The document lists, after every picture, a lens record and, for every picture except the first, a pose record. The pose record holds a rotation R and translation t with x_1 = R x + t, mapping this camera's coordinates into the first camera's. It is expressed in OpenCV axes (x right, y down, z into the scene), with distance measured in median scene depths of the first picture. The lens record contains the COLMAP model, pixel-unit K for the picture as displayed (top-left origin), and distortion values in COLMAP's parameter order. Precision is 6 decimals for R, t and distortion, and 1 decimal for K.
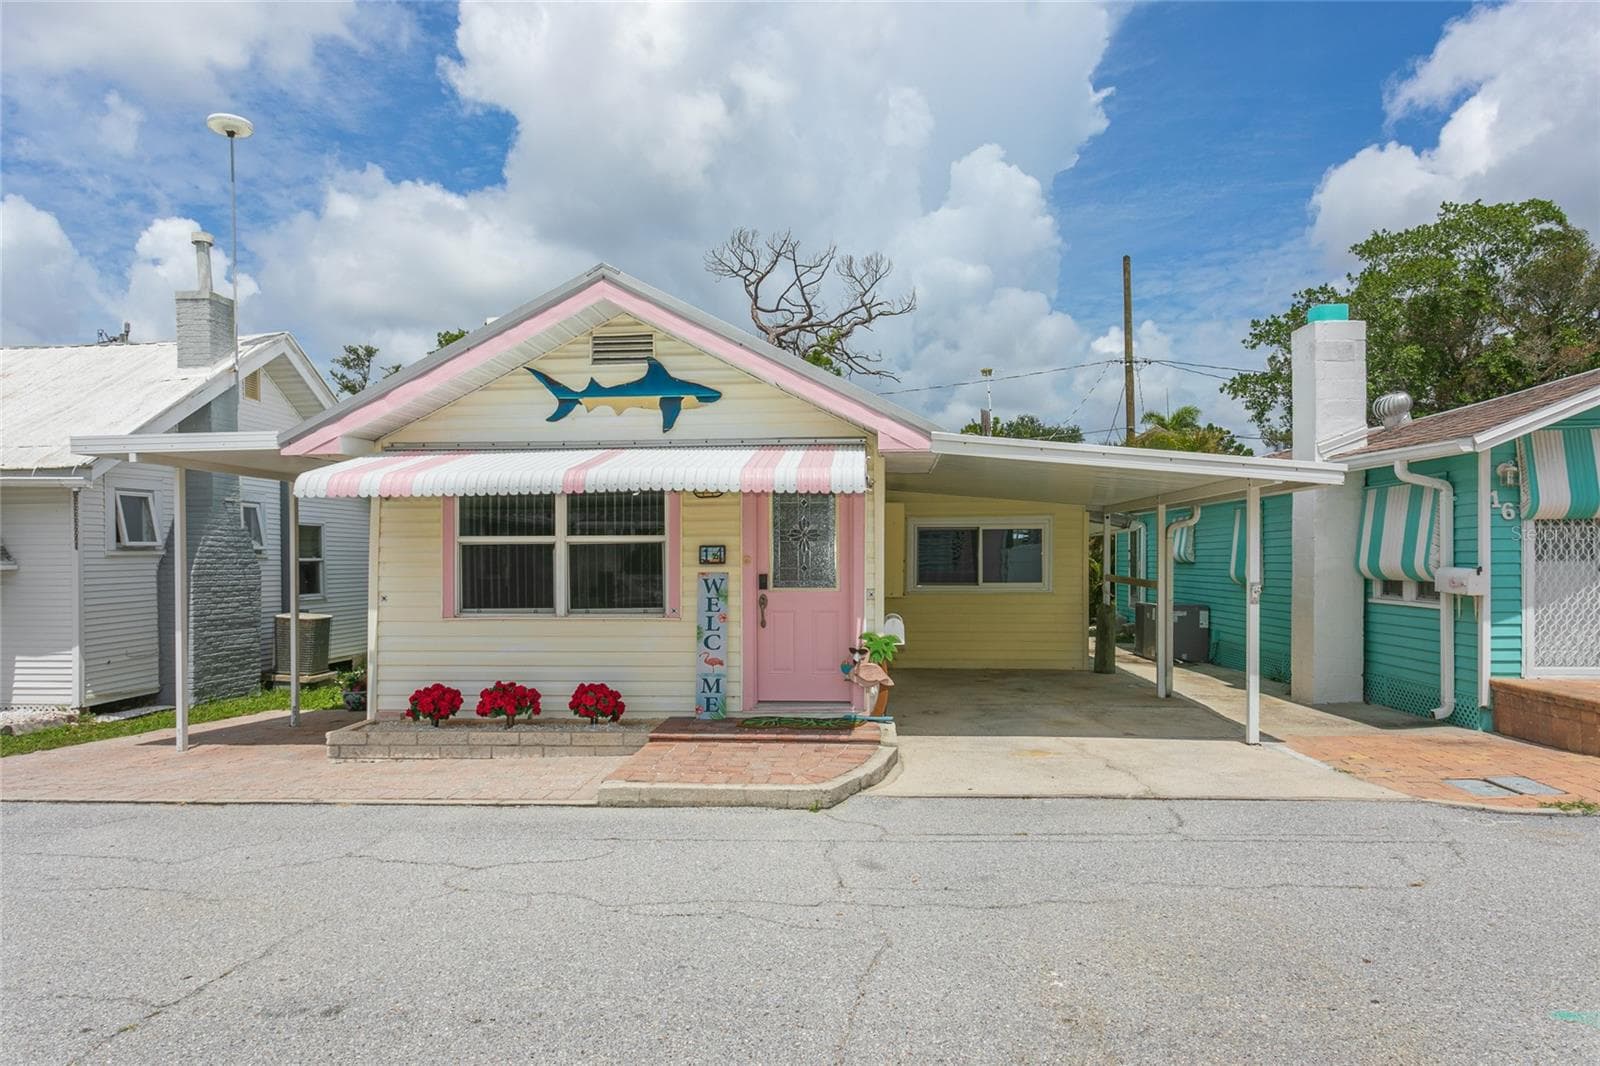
lens RADIAL K [[1014.9, 0, 825.7], [0, 1014.9, 554.8], [0, 0, 1]] dist [-0.007382, 0.002415]
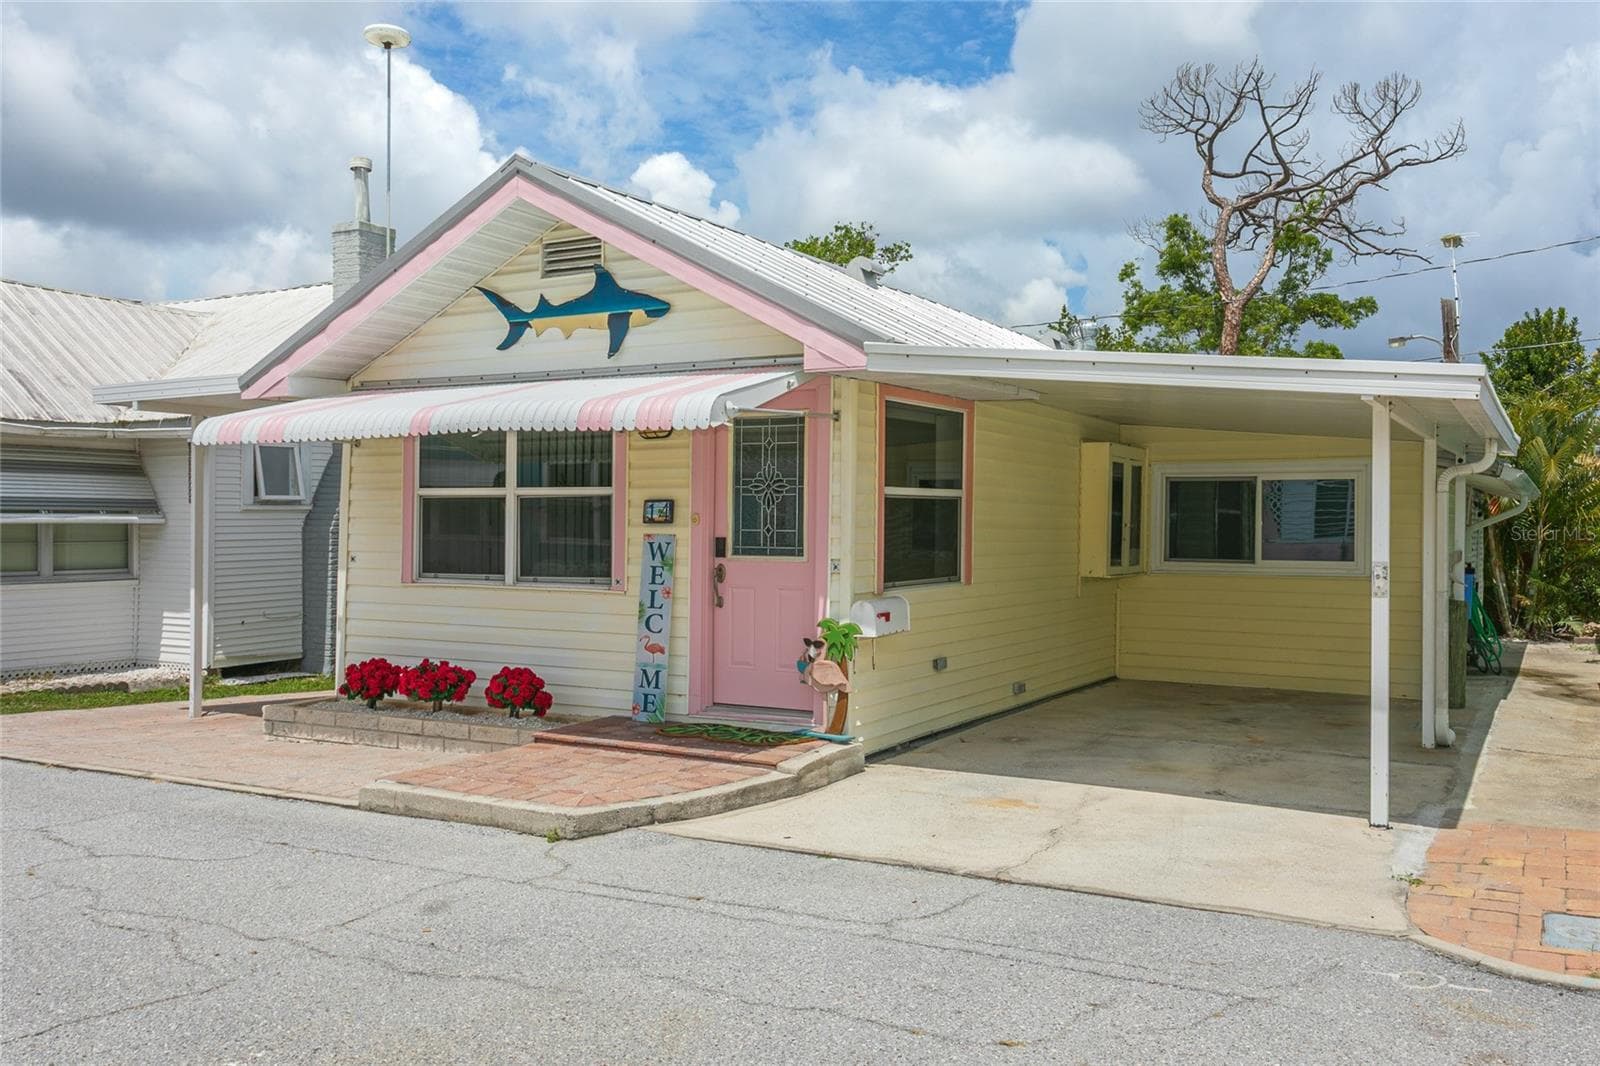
lens RADIAL K [[1364.1, 0, 845.1], [0, 1364.1, 498.9], [0, 0, 1]] dist [0.002804, 0.004324]
pose [[0.907848, 0.003149, -0.419289, 0.456326], [-0.009295, 0.999877, -0.012617, 0.002160], [0.419197, 0.015351, 0.907765, 0.105685]]
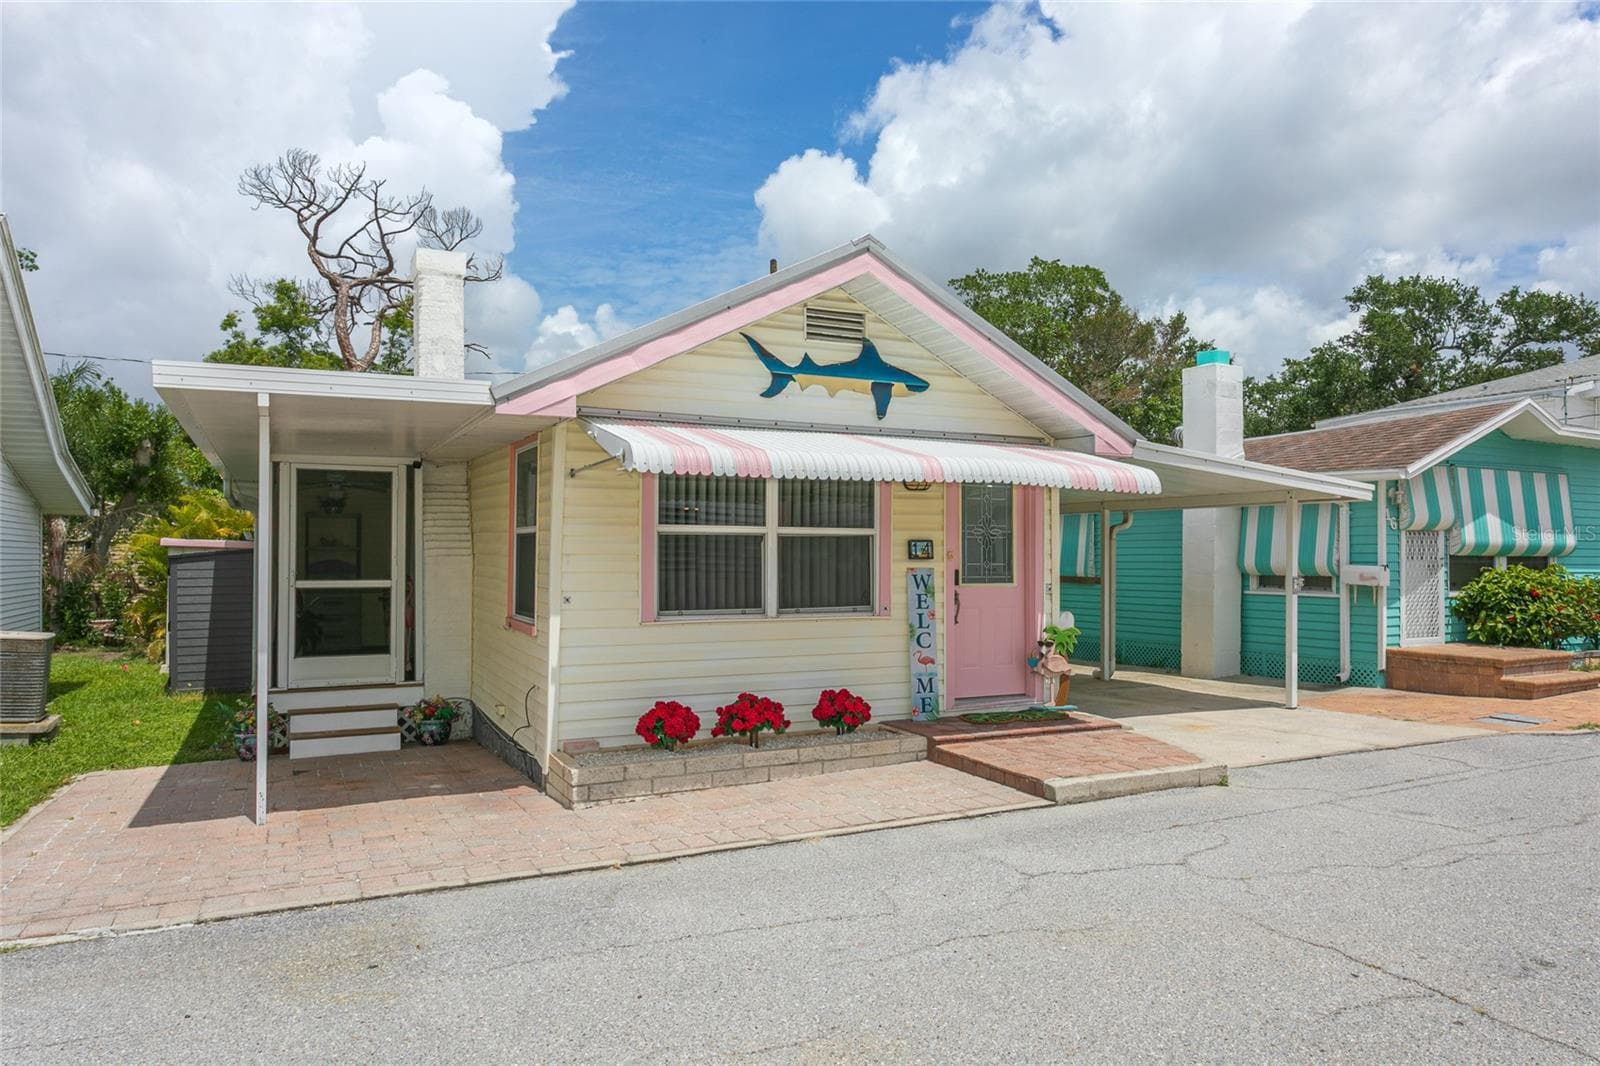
lens RADIAL K [[1094.7, 0, 830.0], [0, 1094.7, 536.0], [0, 0, 1]] dist [-0.005793, -0.000429]
pose [[0.850079, 0.016449, 0.526398, -0.727930], [-0.007828, 0.999796, -0.018601, 0.006900], [-0.526597, 0.011692, 0.850035, 0.159729]]
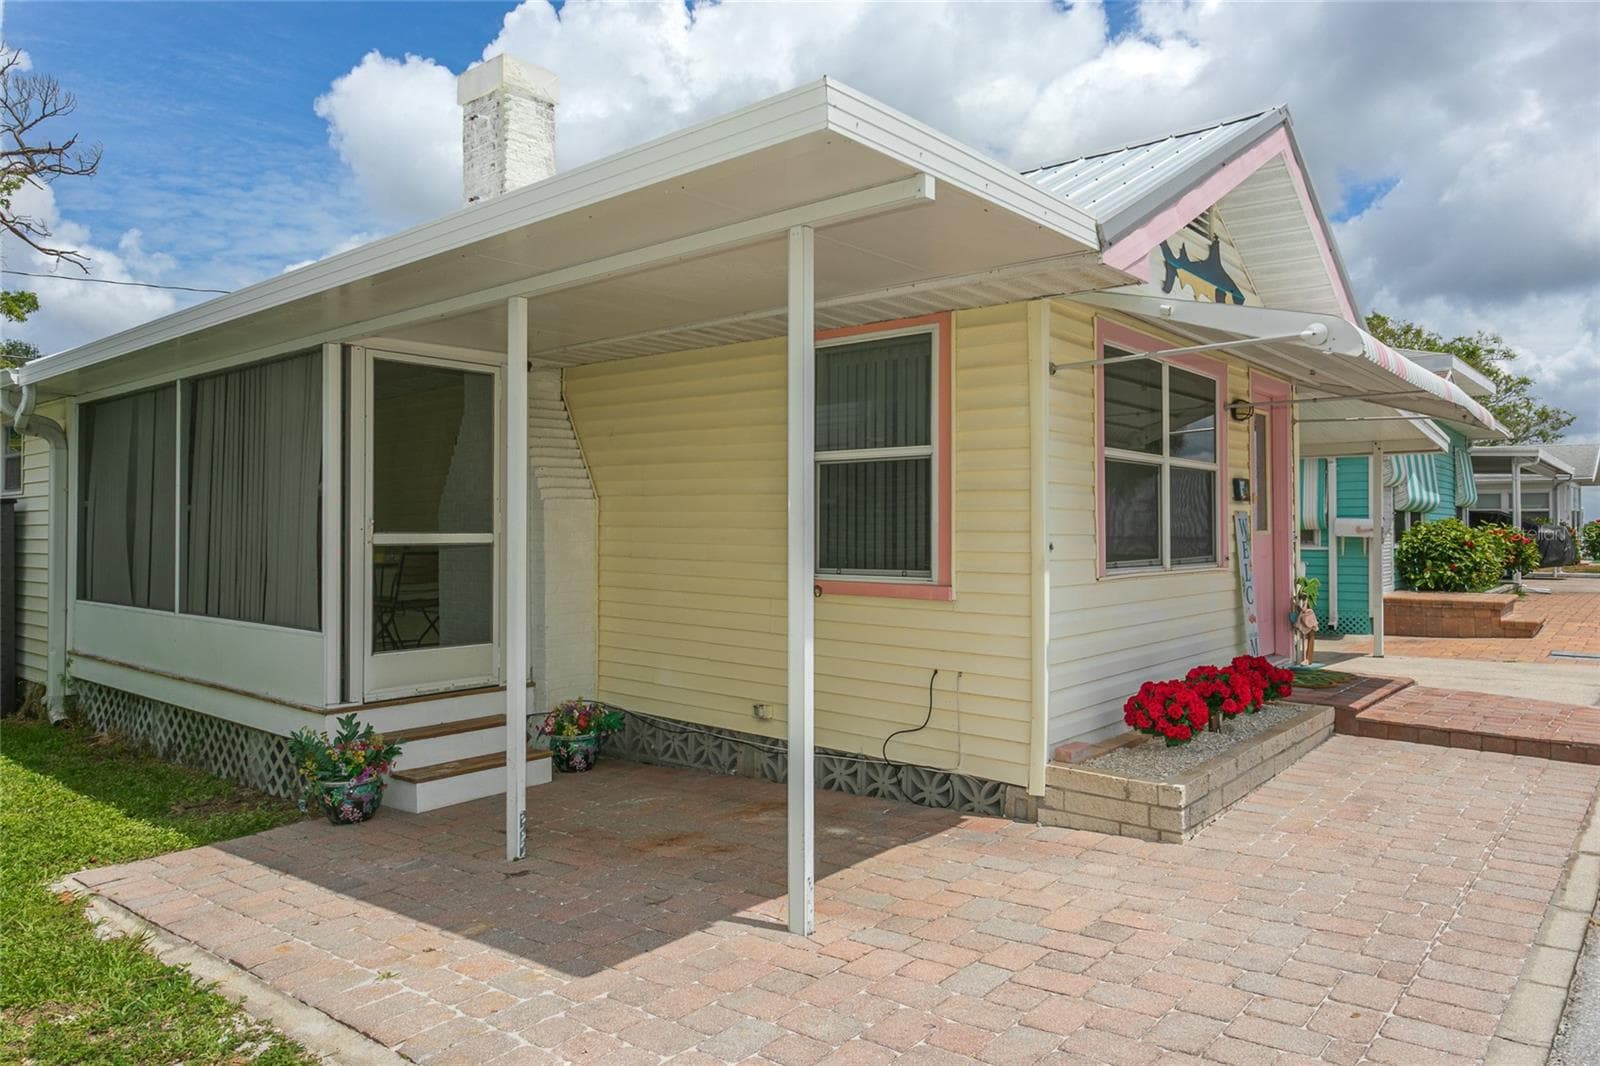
lens RADIAL K [[1076.1, 0, 818.5], [0, 1076.1, 513.6], [0, 0, 1]] dist [0.000200, 0.000790]
pose [[0.573926, 0.016565, 0.818740, -1.021365], [-0.003095, 0.999832, -0.018060, 0.036152], [-0.818902, 0.007831, 0.573880, 0.775475]]
